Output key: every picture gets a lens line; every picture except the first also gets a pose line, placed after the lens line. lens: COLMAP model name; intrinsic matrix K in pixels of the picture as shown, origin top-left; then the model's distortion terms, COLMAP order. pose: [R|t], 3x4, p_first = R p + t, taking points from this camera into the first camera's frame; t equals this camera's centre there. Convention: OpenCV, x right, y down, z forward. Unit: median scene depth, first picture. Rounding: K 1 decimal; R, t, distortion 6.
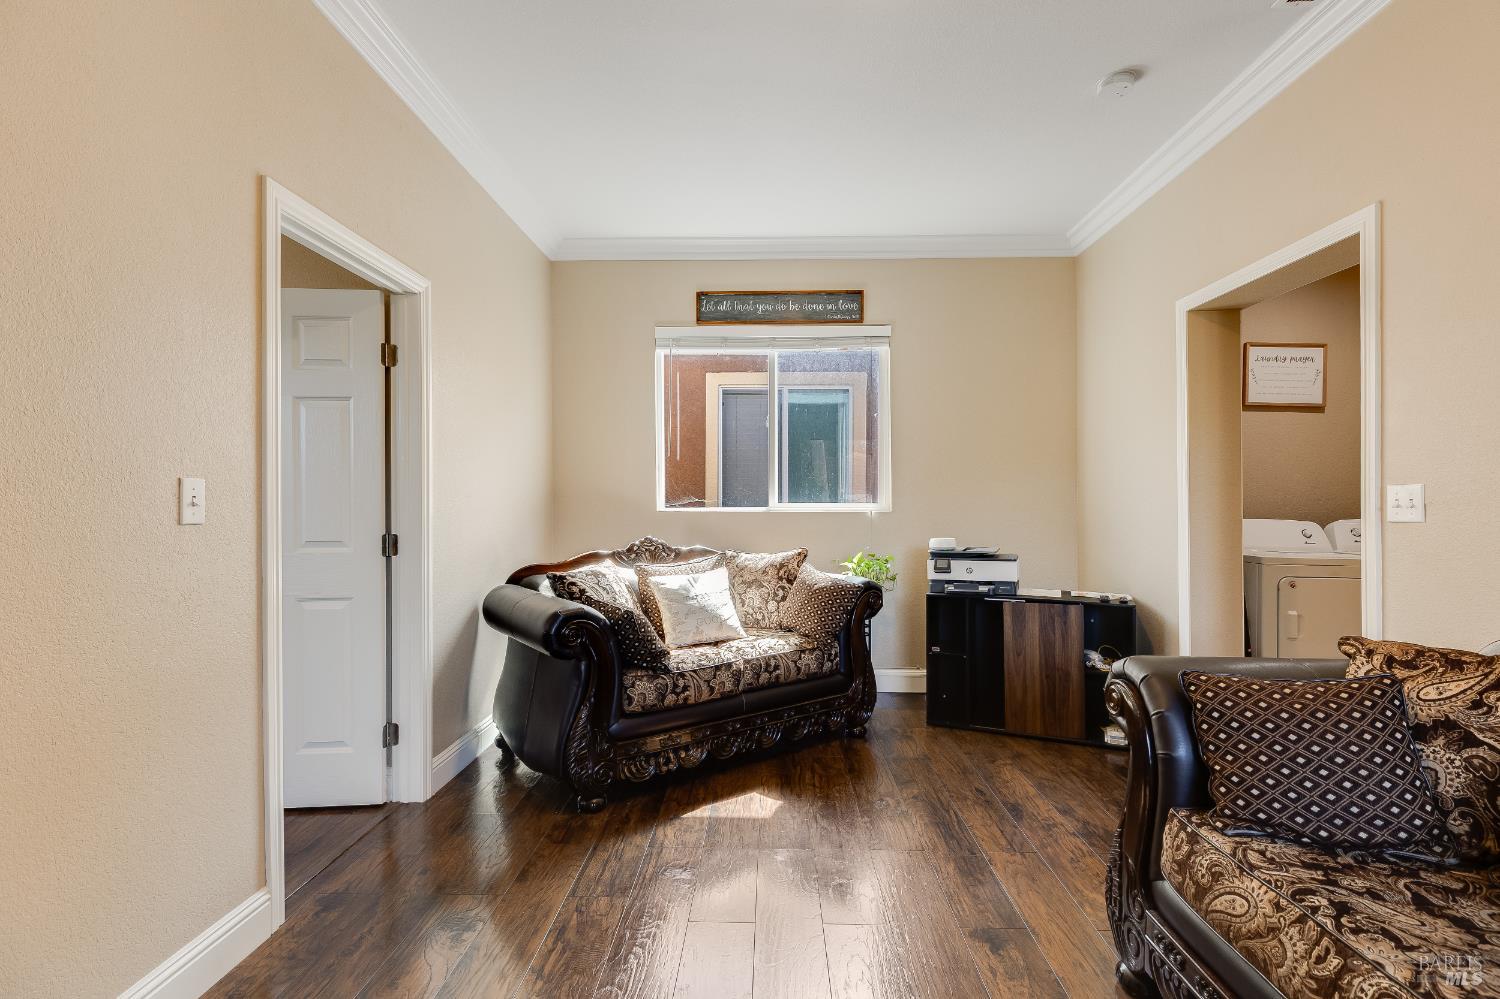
lens RADIAL K [[668.7, 0, 750.0], [0, 668.7, 499.5], [0, 0, 1]] dist [0.006684, -0.000376]
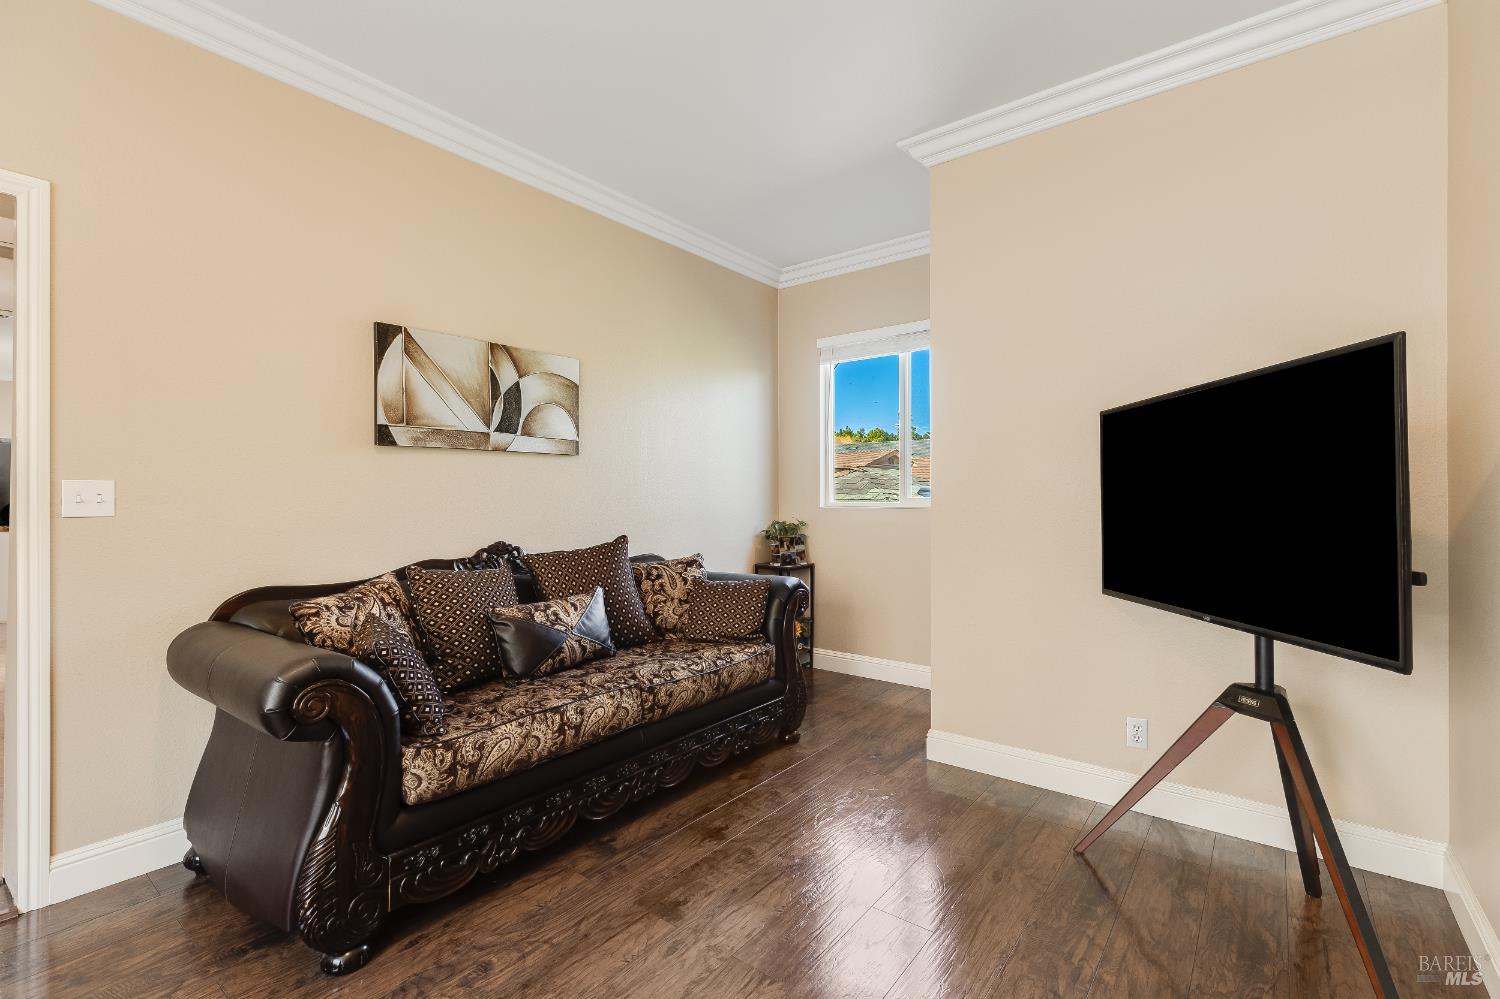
lens RADIAL K [[668.7, 0, 750.0], [0, 668.7, 499.5], [0, 0, 1]] dist [0.006684, -0.000376]
pose [[-0.807234, -0.000810, 0.590230, -0.666986], [-0.003329, 0.999989, -0.003181, 0.010963], [-0.590222, -0.004533, -0.807229, 1.840075]]
